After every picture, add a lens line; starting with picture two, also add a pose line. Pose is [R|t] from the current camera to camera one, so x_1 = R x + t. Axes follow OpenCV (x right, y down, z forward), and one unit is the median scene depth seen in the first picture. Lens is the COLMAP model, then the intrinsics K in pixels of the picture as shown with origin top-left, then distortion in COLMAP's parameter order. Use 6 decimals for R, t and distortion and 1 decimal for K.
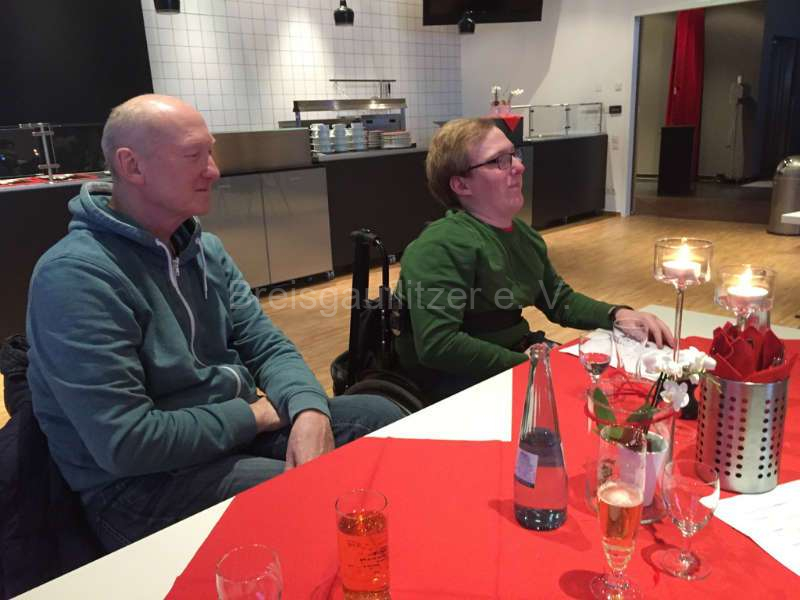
lens RADIAL K [[678.3, 0, 411.9], [0, 678.3, 300.2], [0, 0, 1]] dist [0.090990, -0.119839]
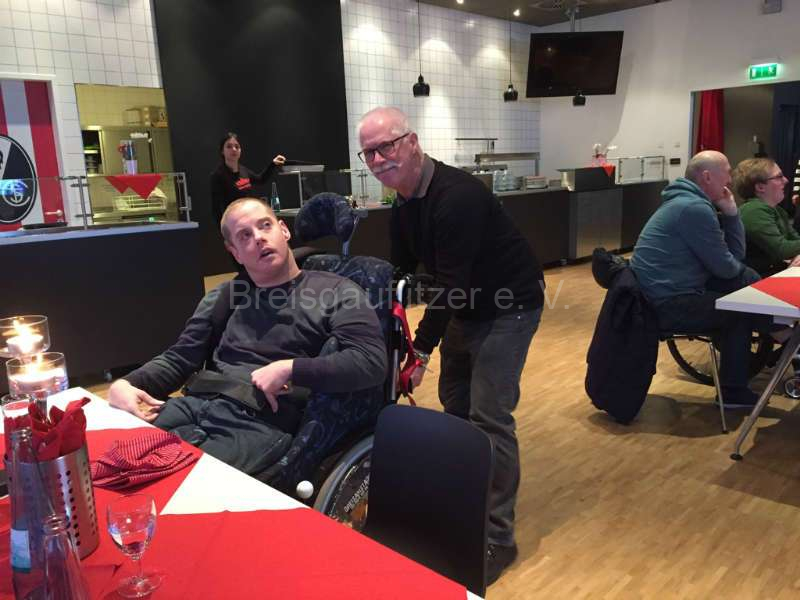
lens RADIAL K [[678.3, 0, 411.9], [0, 678.3, 300.2], [0, 0, 1]] dist [0.090990, -0.119839]
pose [[0.999459, -0.003628, 0.032703, -0.251179], [0.006075, 0.997163, -0.075028, 0.078632], [-0.032338, 0.075186, 0.996645, -0.258988]]
